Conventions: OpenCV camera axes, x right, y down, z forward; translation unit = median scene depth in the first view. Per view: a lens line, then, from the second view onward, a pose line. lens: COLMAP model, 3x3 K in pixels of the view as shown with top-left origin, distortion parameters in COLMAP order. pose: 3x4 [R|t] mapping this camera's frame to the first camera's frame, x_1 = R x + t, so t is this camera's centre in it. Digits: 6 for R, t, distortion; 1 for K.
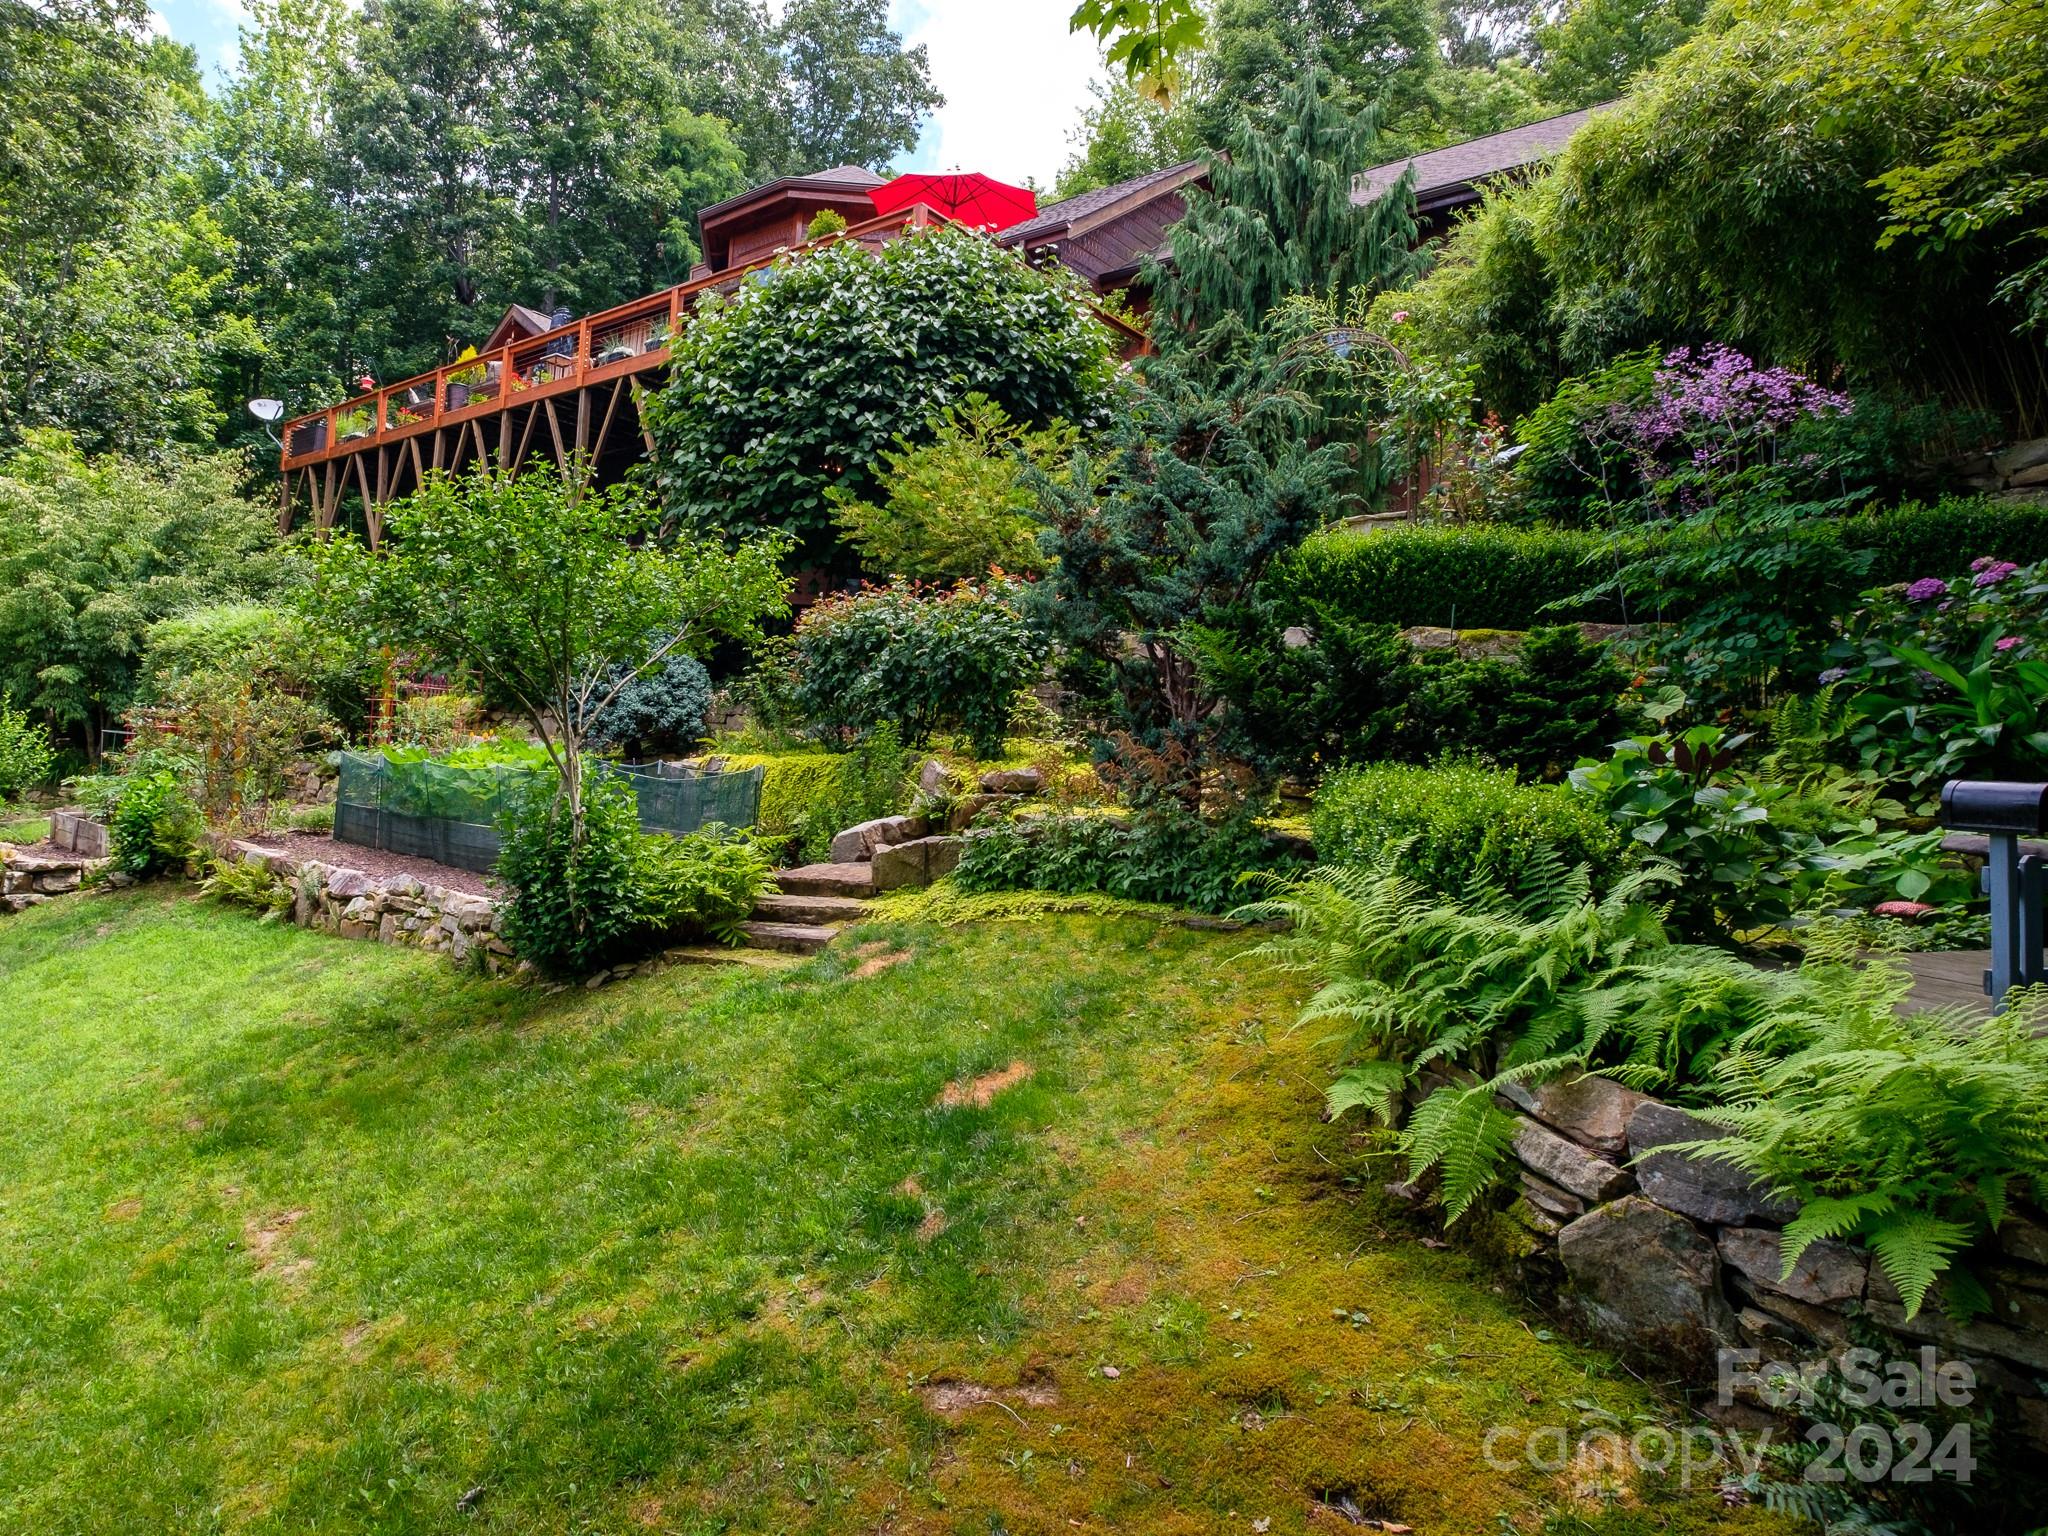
lens RADIAL K [[1633.7, 0, 1025.8], [0, 1633.7, 747.6], [0, 0, 1]] dist [-0.006863, 0.005711]
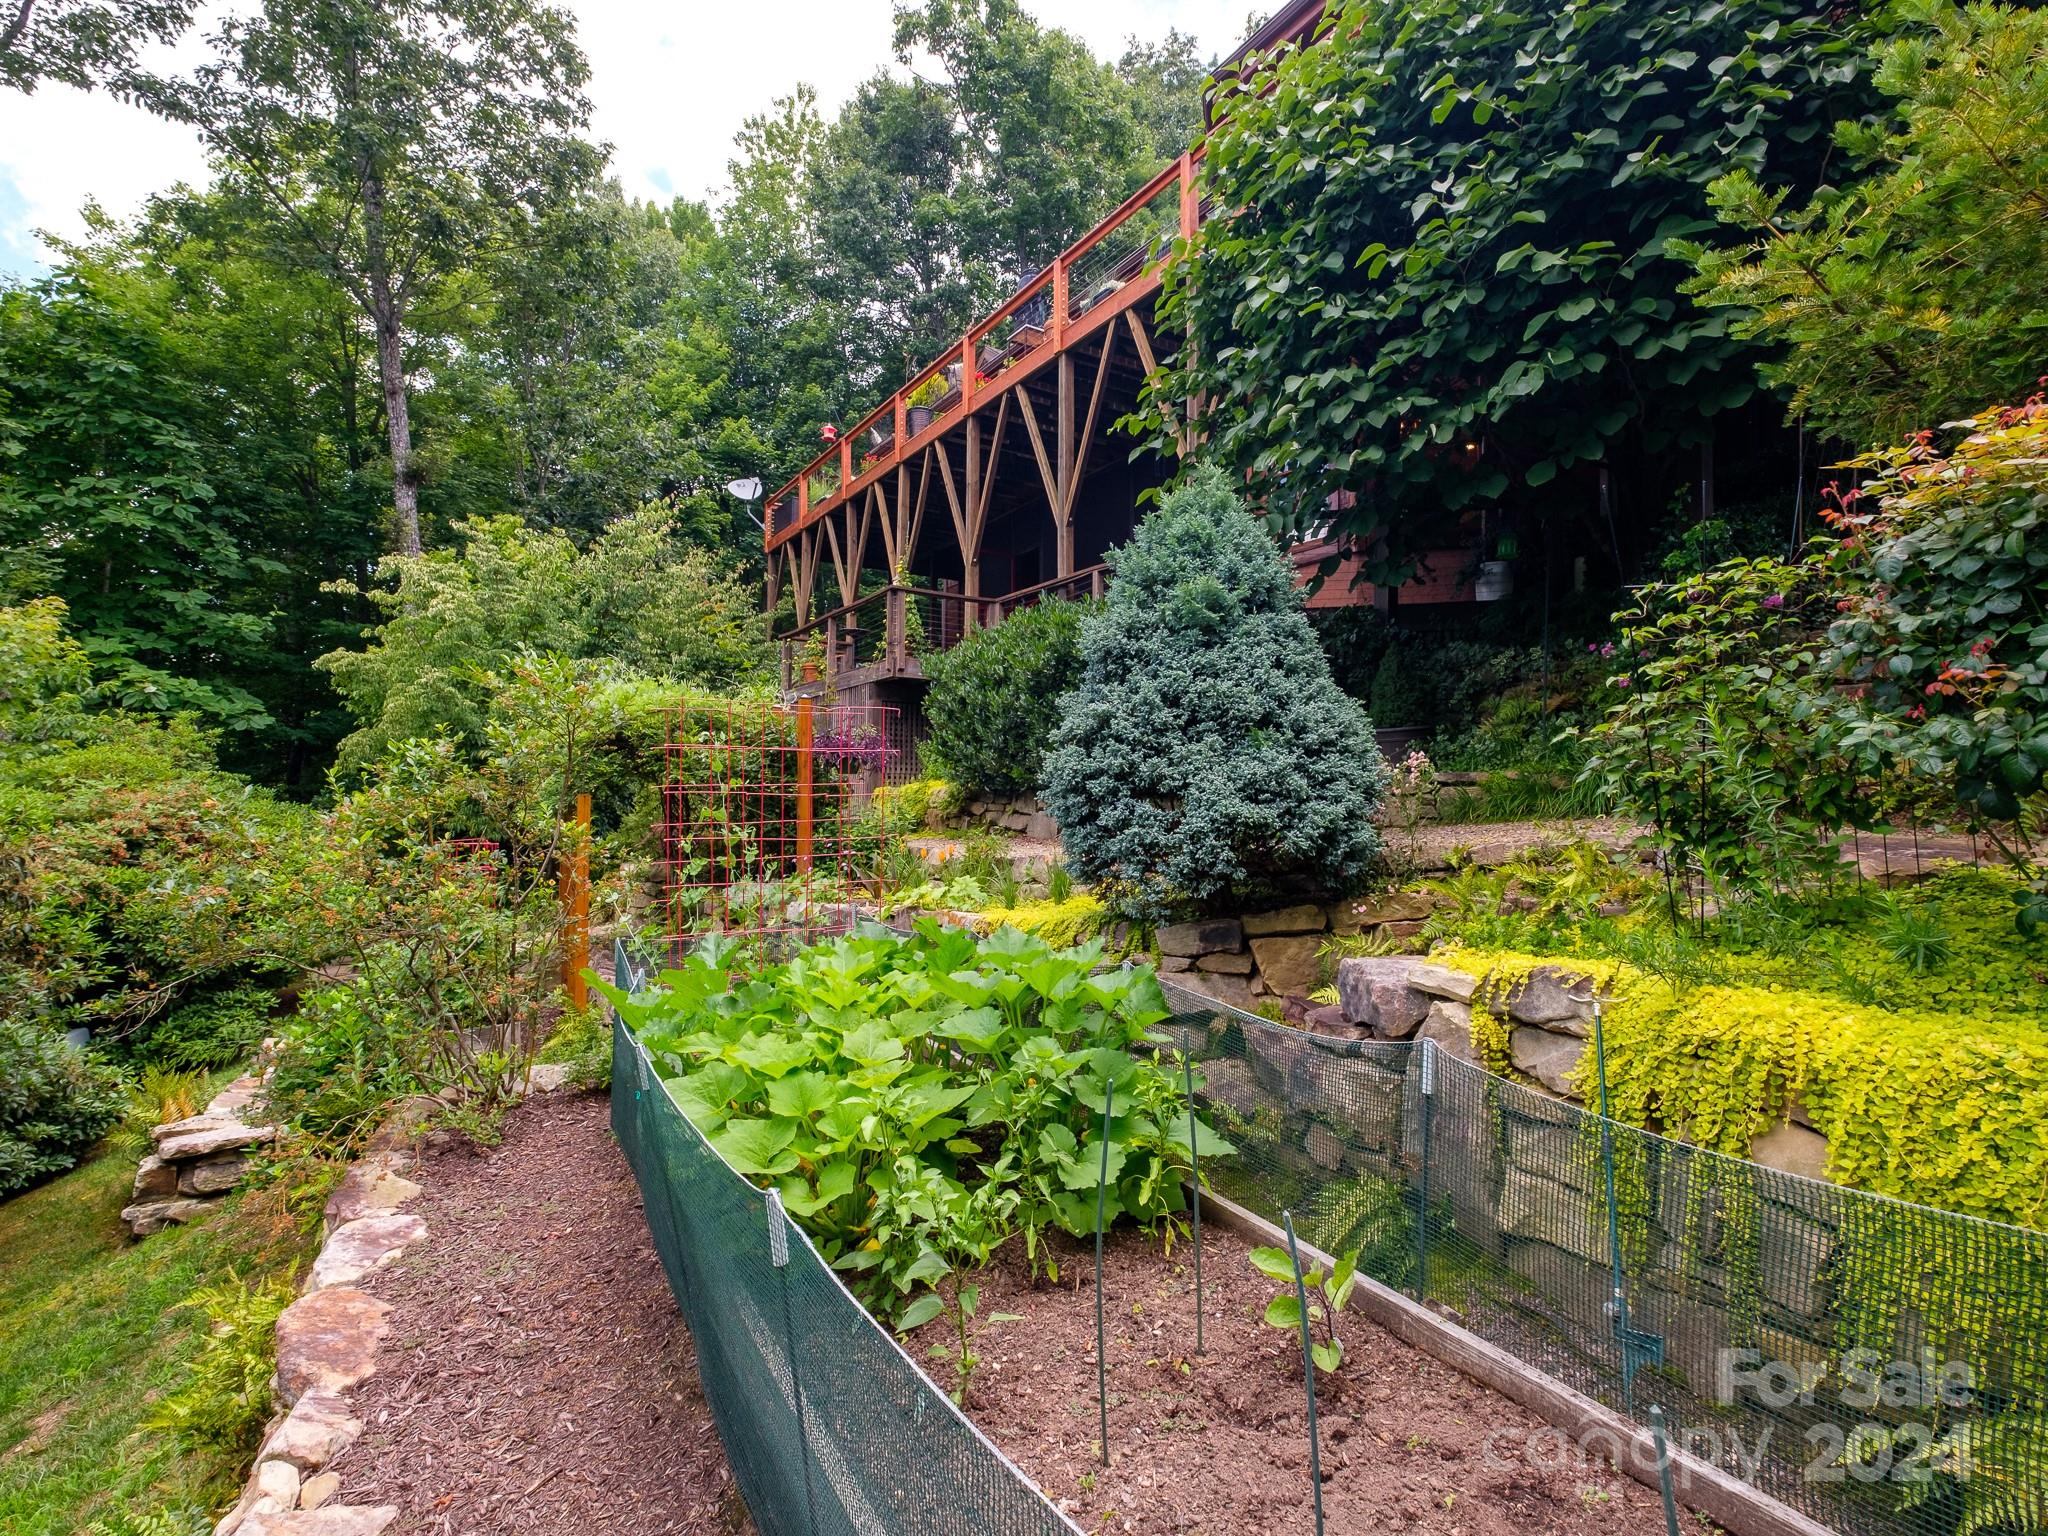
lens RADIAL K [[1633.7, 0, 1024.9], [0, 1633.7, 765.3], [0, 0, 1]] dist [-0.006863, 0.005711]
pose [[0.952897, -0.068223, -0.295520, -0.083420], [0.061508, 0.997594, -0.031970, -0.012937], [0.296990, 0.012288, 0.954802, 0.297175]]
